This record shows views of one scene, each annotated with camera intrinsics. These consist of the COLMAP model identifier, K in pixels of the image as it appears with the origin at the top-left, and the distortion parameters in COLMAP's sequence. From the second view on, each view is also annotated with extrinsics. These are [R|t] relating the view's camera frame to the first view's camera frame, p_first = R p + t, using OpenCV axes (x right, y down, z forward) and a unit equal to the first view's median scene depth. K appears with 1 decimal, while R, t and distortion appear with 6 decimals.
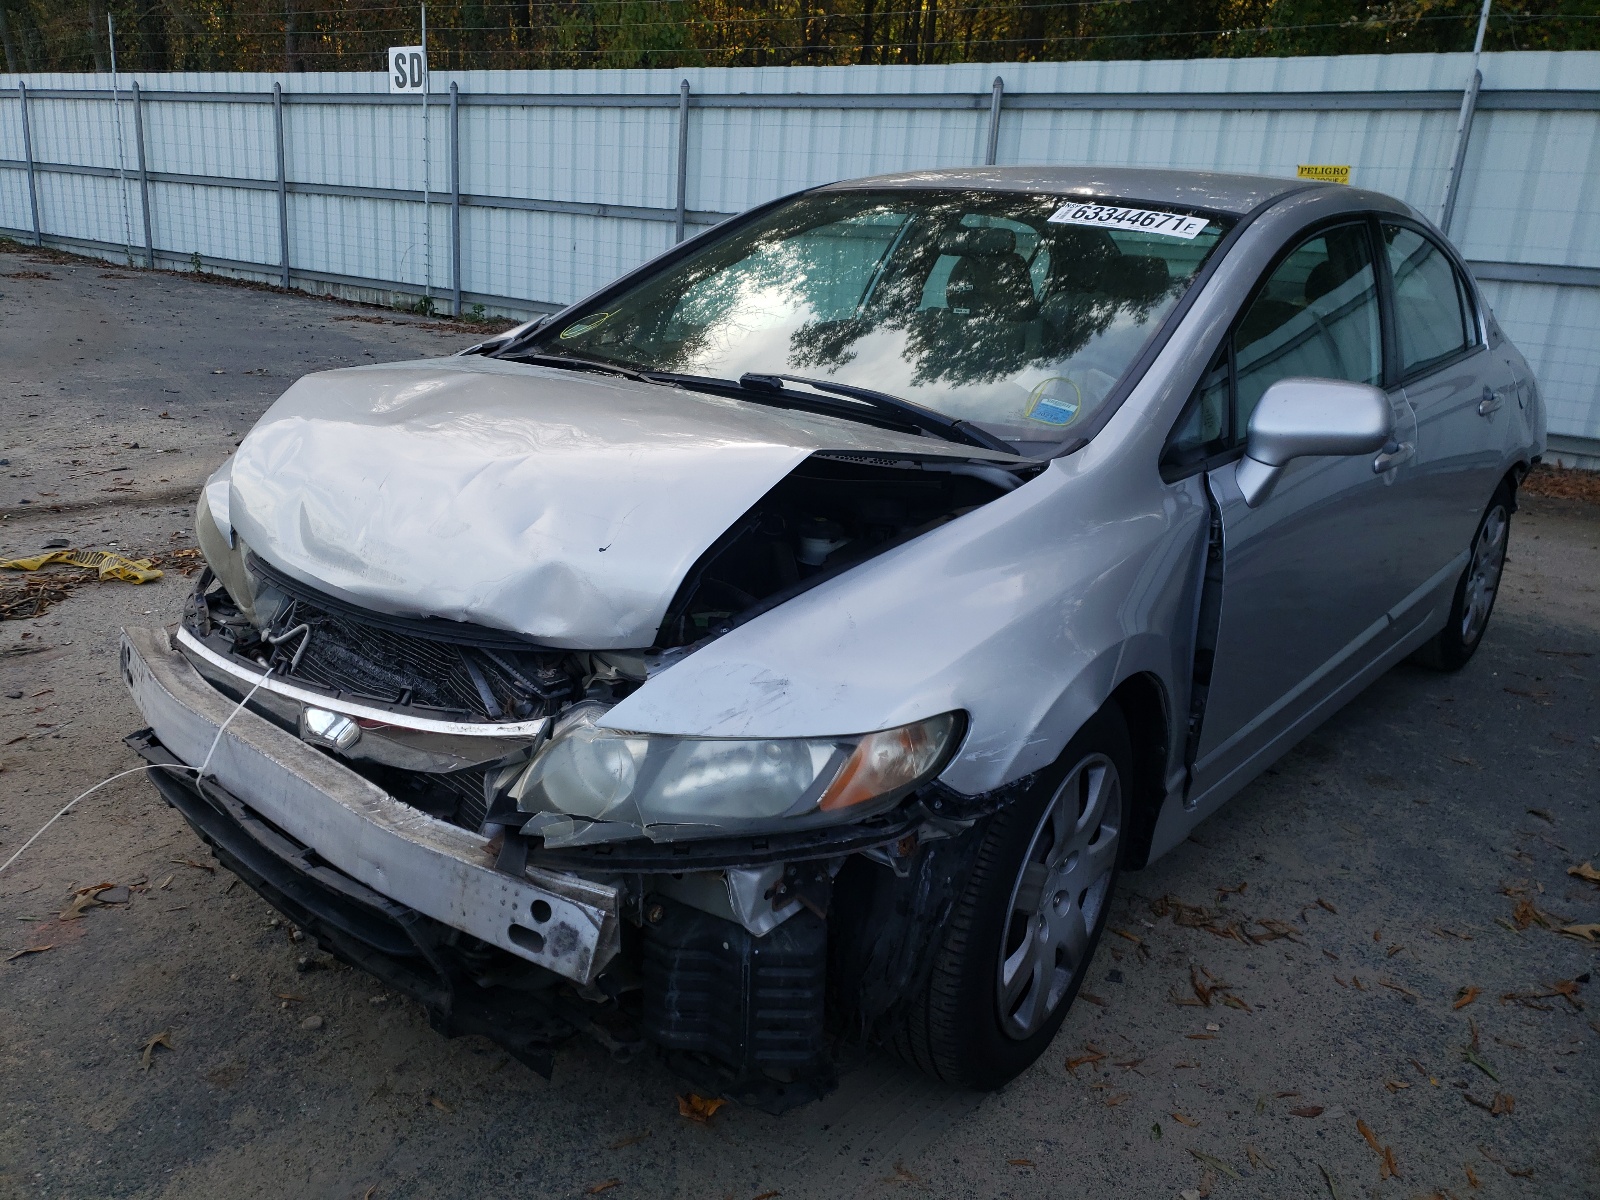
lens RADIAL K [[1189.7, 0, 791.7], [0, 1189.7, 596.3], [0, 0, 1]] dist [0.013593, 0.010051]
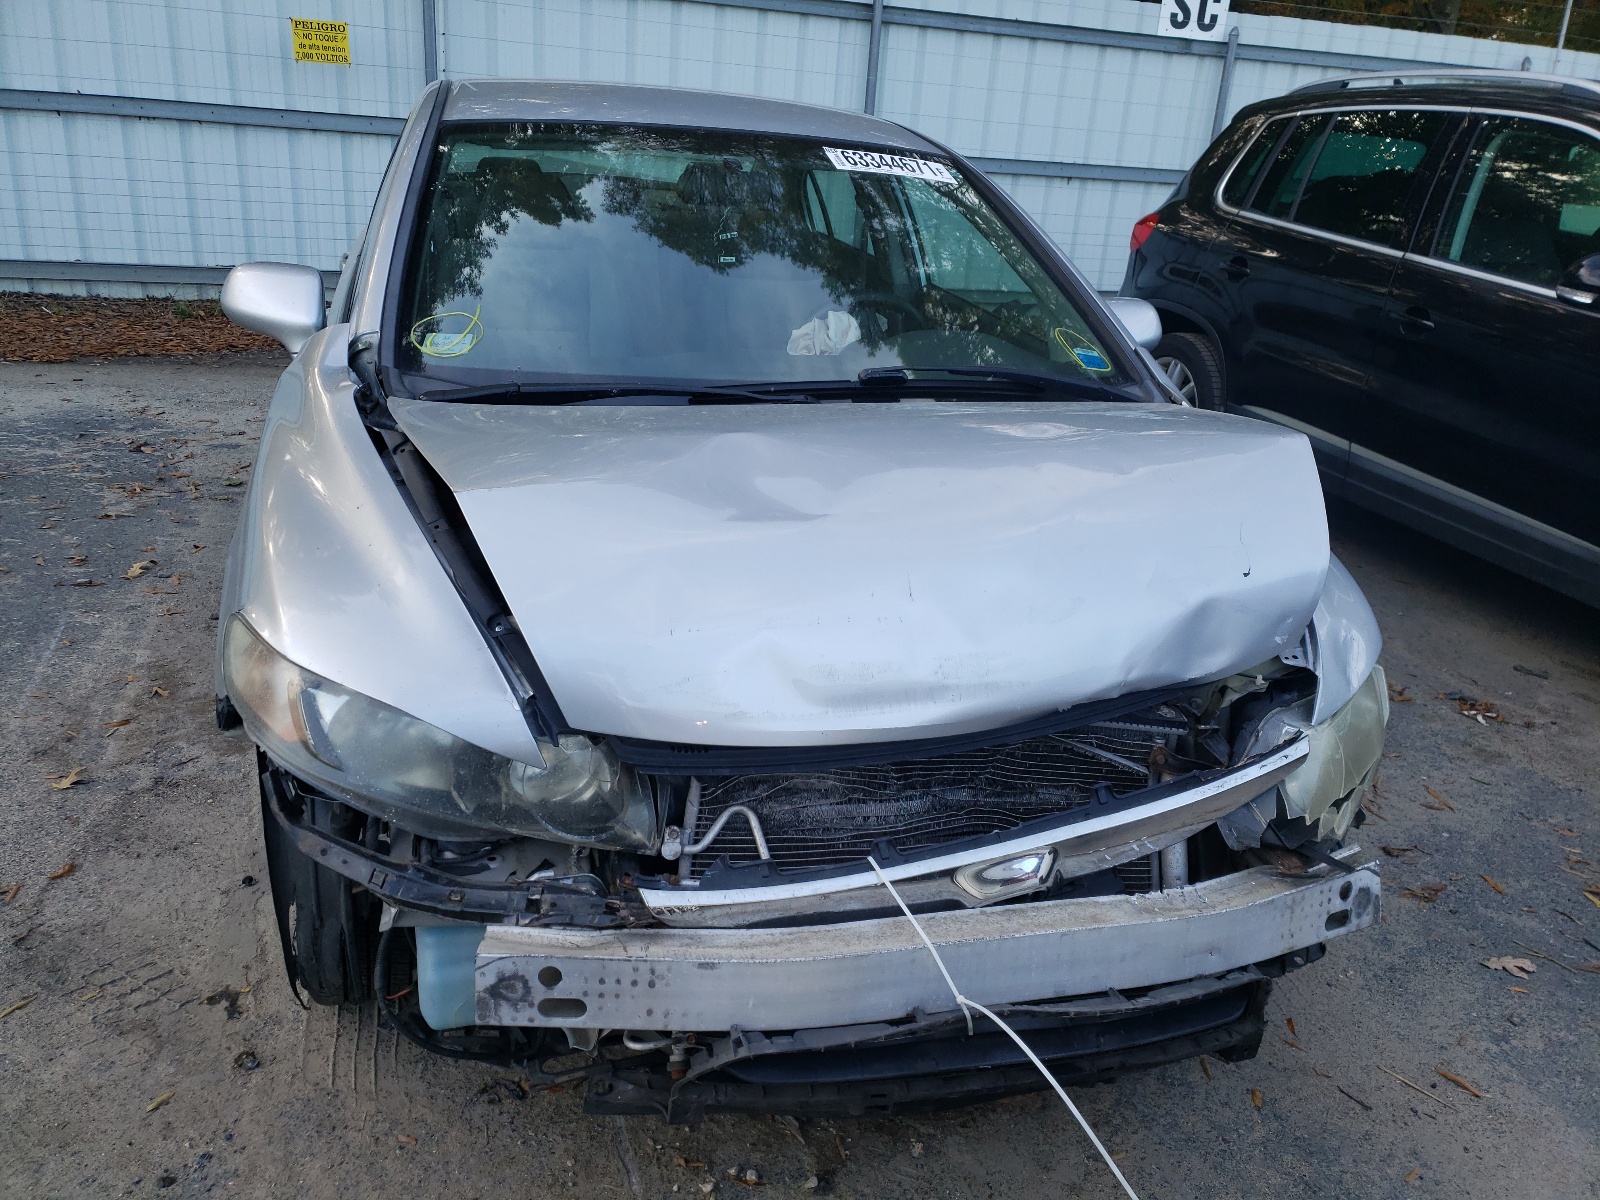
lens RADIAL K [[1189.7, 0, 791.7], [0, 1189.7, 596.3], [0, 0, 1]] dist [0.013593, 0.010051]
pose [[0.553029, -0.325395, 0.766992, -1.171572], [0.230226, 0.944419, 0.234666, -0.319350], [-0.800721, 0.046804, 0.597206, 0.758696]]
